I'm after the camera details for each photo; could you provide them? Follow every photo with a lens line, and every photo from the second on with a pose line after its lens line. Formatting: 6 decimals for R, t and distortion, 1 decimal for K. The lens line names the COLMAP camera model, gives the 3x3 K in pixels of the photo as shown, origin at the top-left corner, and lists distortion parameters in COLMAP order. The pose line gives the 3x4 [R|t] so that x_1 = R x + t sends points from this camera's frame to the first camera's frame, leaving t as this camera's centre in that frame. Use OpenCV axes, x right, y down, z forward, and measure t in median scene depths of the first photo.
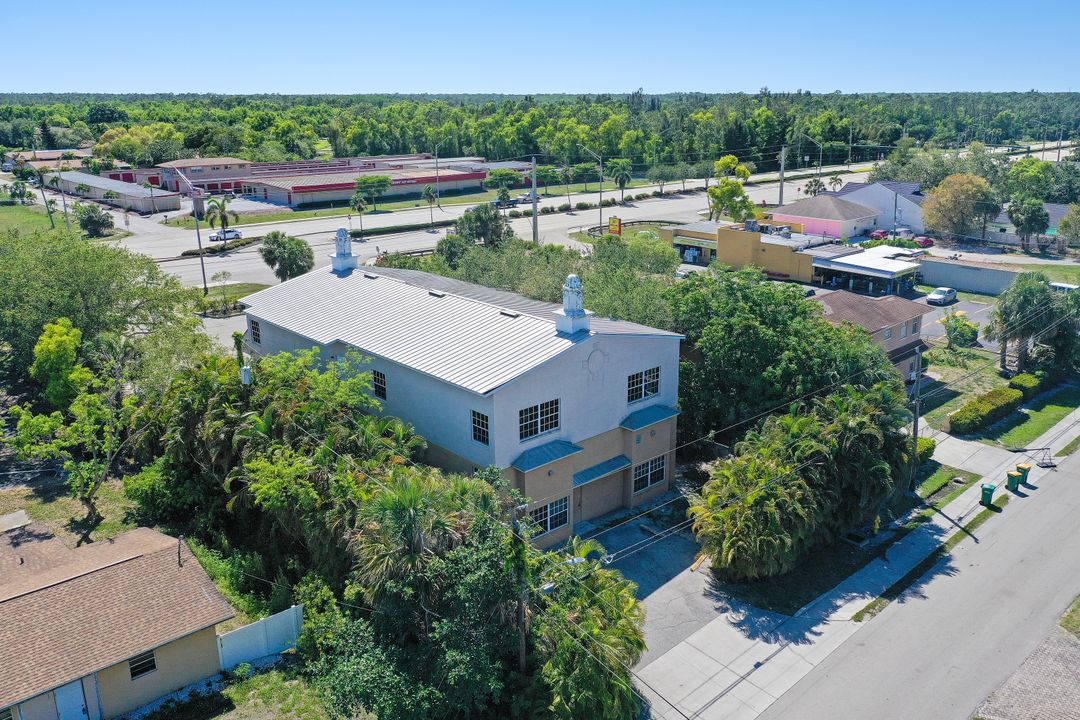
lens RADIAL K [[872.8, 0, 540.0], [0, 872.8, 360.0], [0, 0, 1]] dist [-0.006961, -0.006367]
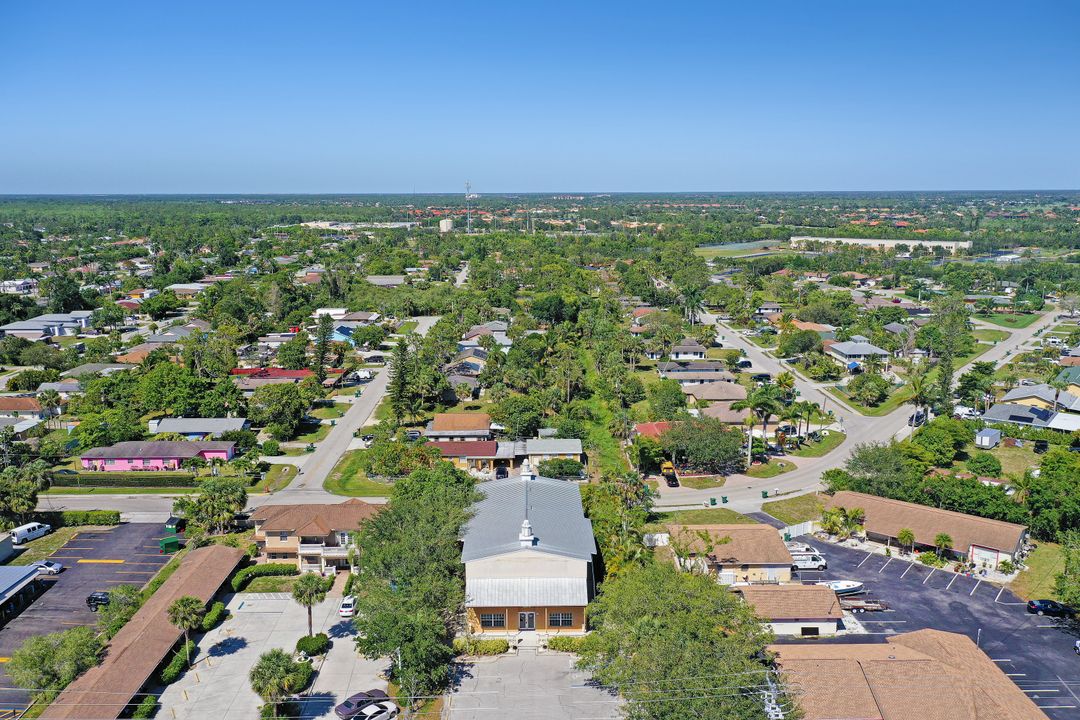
lens RADIAL K [[862.8, 0, 543.2], [0, 862.8, 360.2], [0, 0, 1]] dist [-0.005873, 0.001474]
pose [[-0.745849, -0.128579, 0.653588, -1.579089], [0.192777, 0.897540, 0.396560, -1.322454], [-0.637610, 0.421770, -0.644642, 2.367395]]
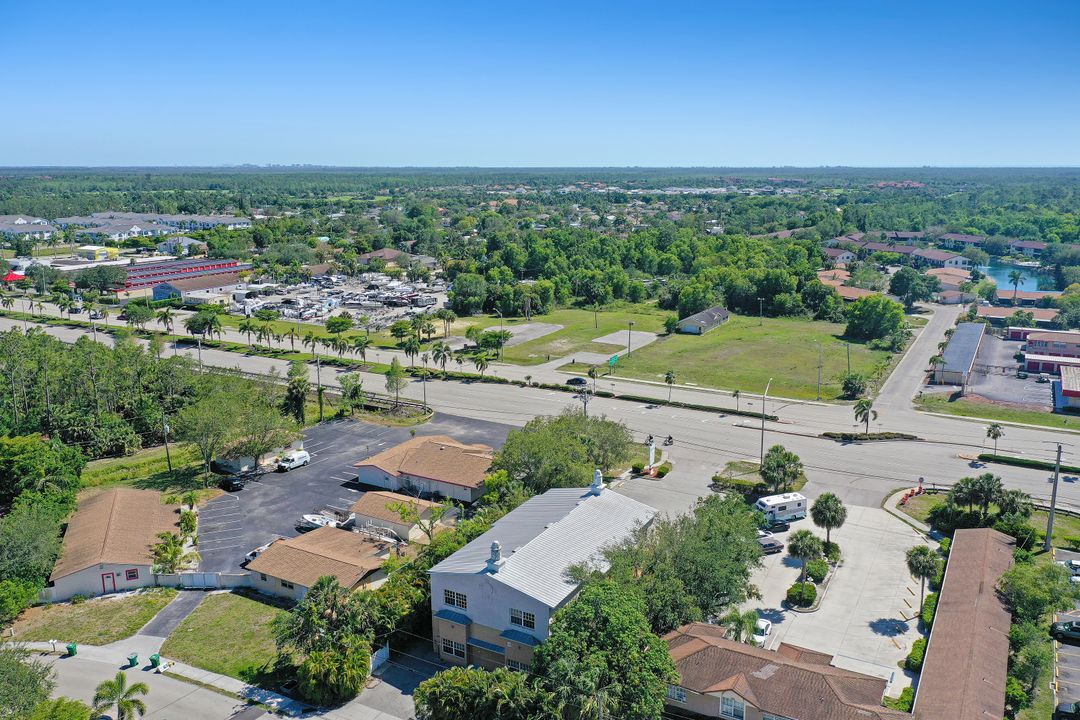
lens RADIAL K [[834.5, 0, 545.7], [0, 834.5, 359.6], [0, 0, 1]] dist [-0.006468, -0.001869]
pose [[0.304145, 0.205876, -0.930113, 1.557184], [-0.269386, 0.955104, 0.123319, -0.676002], [0.913744, 0.213052, 0.345950, 0.350798]]
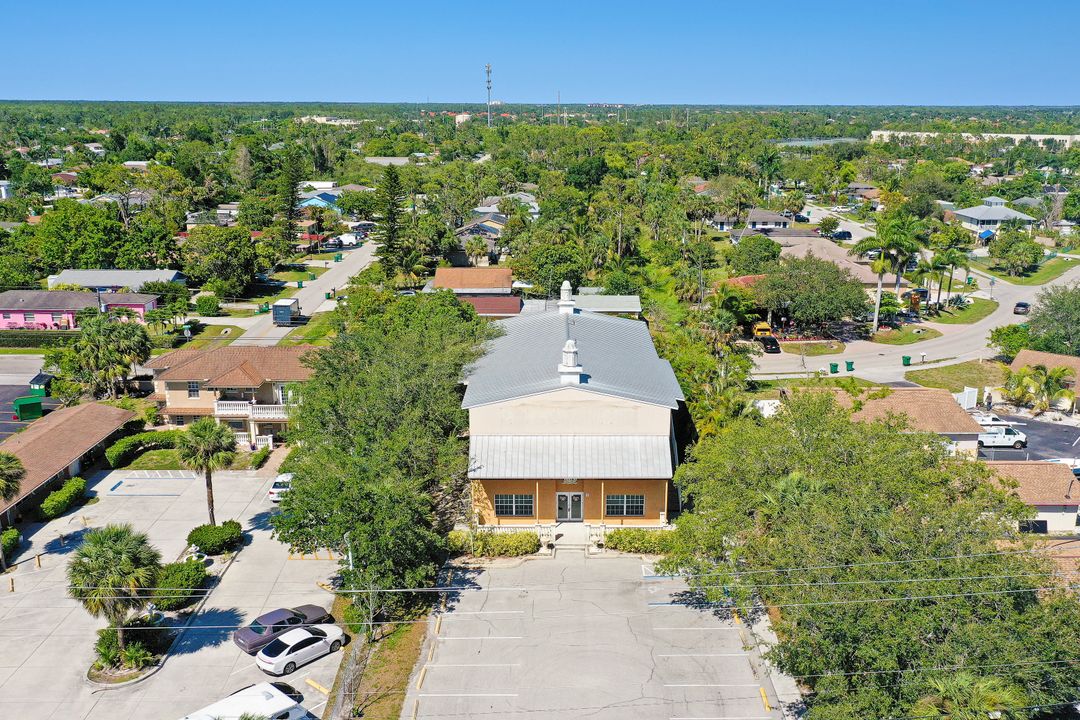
lens RADIAL K [[959.9, 0, 572.7], [0, 959.9, 389.0], [0, 0, 1]] dist [-0.006411, -0.003895]
pose [[-0.743987, -0.198210, 0.638119, -1.153280], [0.184735, 0.856753, 0.481505, -0.782604], [-0.642150, 0.476117, -0.600797, 2.088908]]
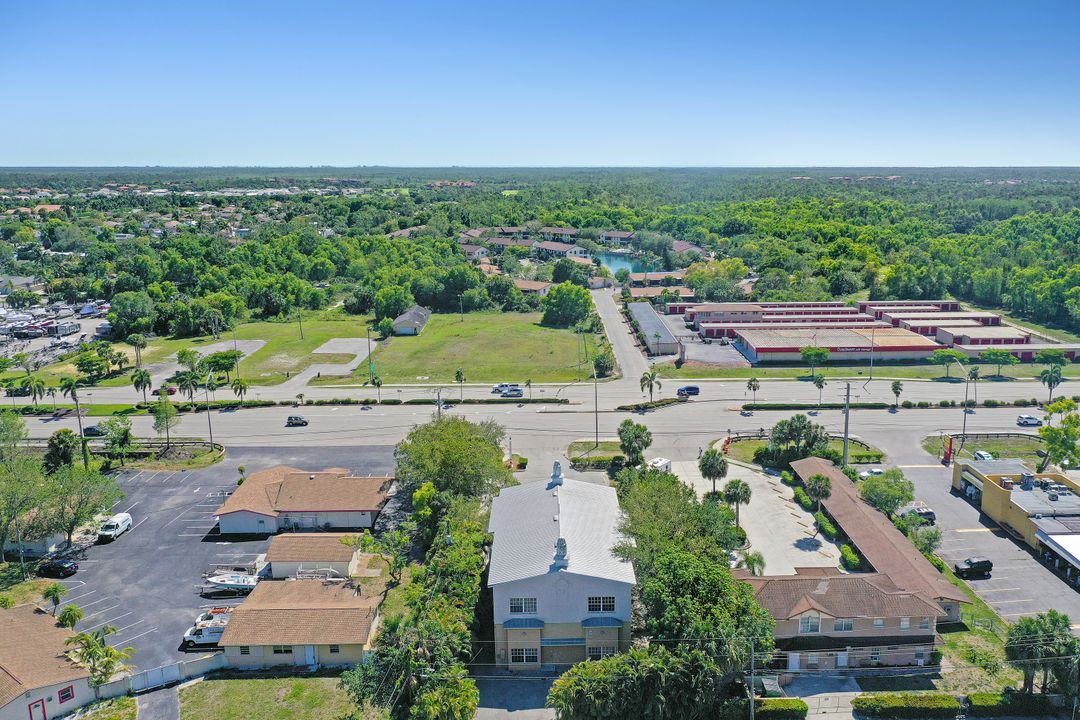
lens RADIAL K [[855.7, 0, 552.3], [0, 855.7, 315.9], [0, 0, 1]] dist [-0.008965, 0.000539]
pose [[0.742074, 0.107652, -0.661617, 1.148404], [-0.186722, 0.981150, -0.049785, -0.450545], [0.643787, 0.160483, 0.748187, -0.497904]]
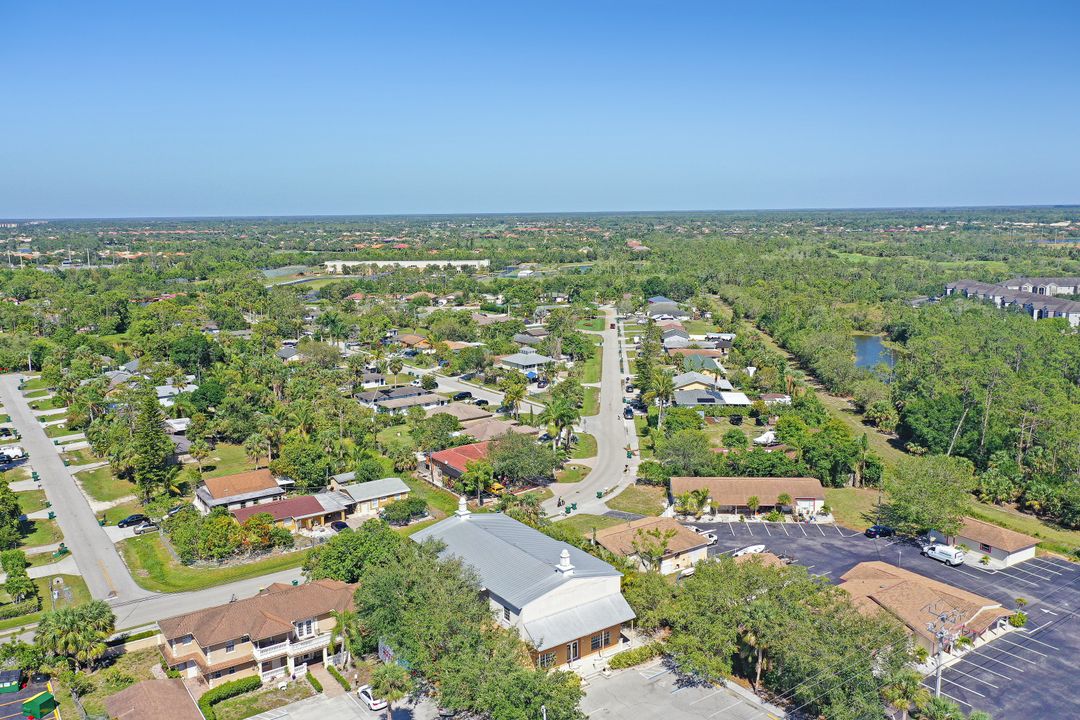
lens RADIAL K [[872.8, 0, 540.0], [0, 872.8, 360.0], [0, 0, 1]] dist [-0.006961, -0.006367]
pose [[-0.990837, -0.014817, 0.134250, -0.484138], [0.046376, 0.896212, 0.441196, -1.482805], [-0.126853, 0.443379, -0.887312, 2.855596]]
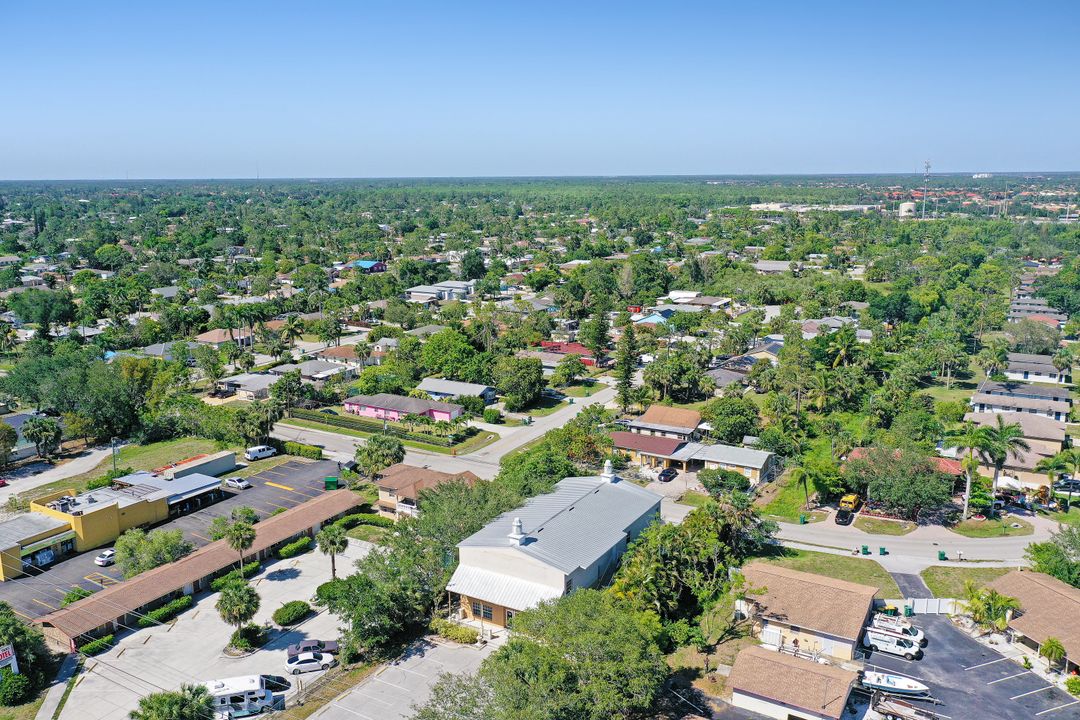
lens RADIAL K [[872.8, 0, 540.0], [0, 872.8, 360.0], [0, 0, 1]] dist [-0.006961, -0.006367]
pose [[-0.287470, -0.199164, 0.936853, -2.077722], [0.283935, 0.916452, 0.281951, -1.065416], [-0.914736, 0.347058, -0.206903, 1.486444]]
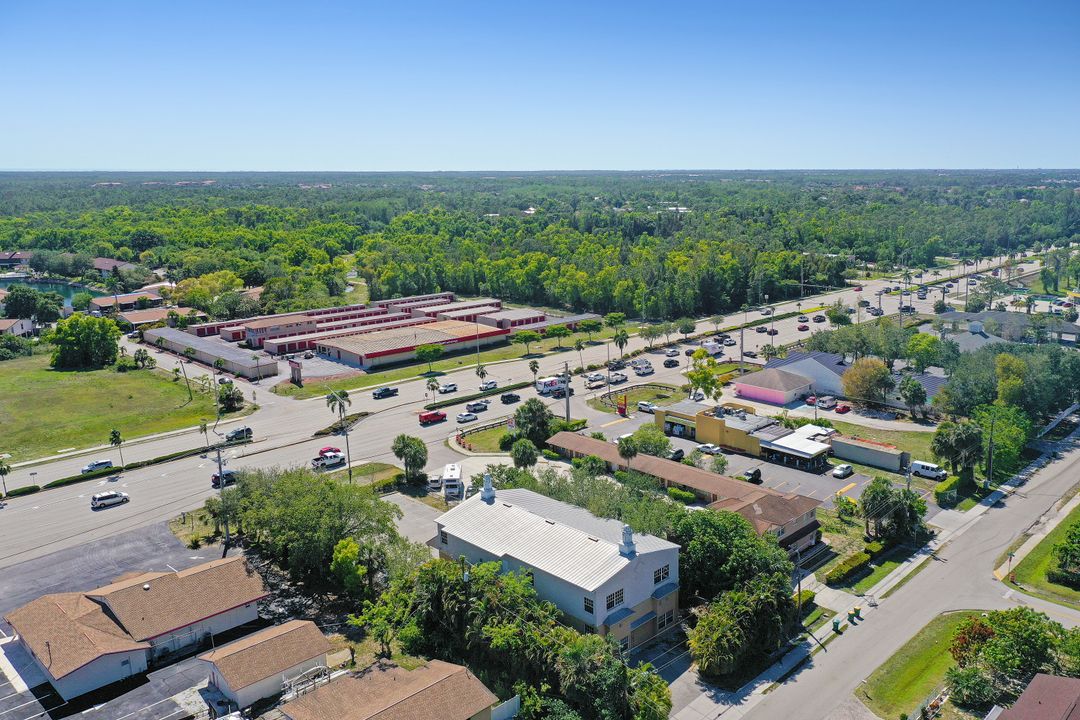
lens RADIAL K [[871.8, 0, 557.5], [0, 871.8, 330.0], [0, 0, 1]] dist [-0.007601, -0.005124]
pose [[0.999056, -0.014605, 0.040907, -0.191980], [0.019058, 0.993674, -0.110676, -0.309473], [-0.039032, 0.111351, 0.993014, -1.027993]]
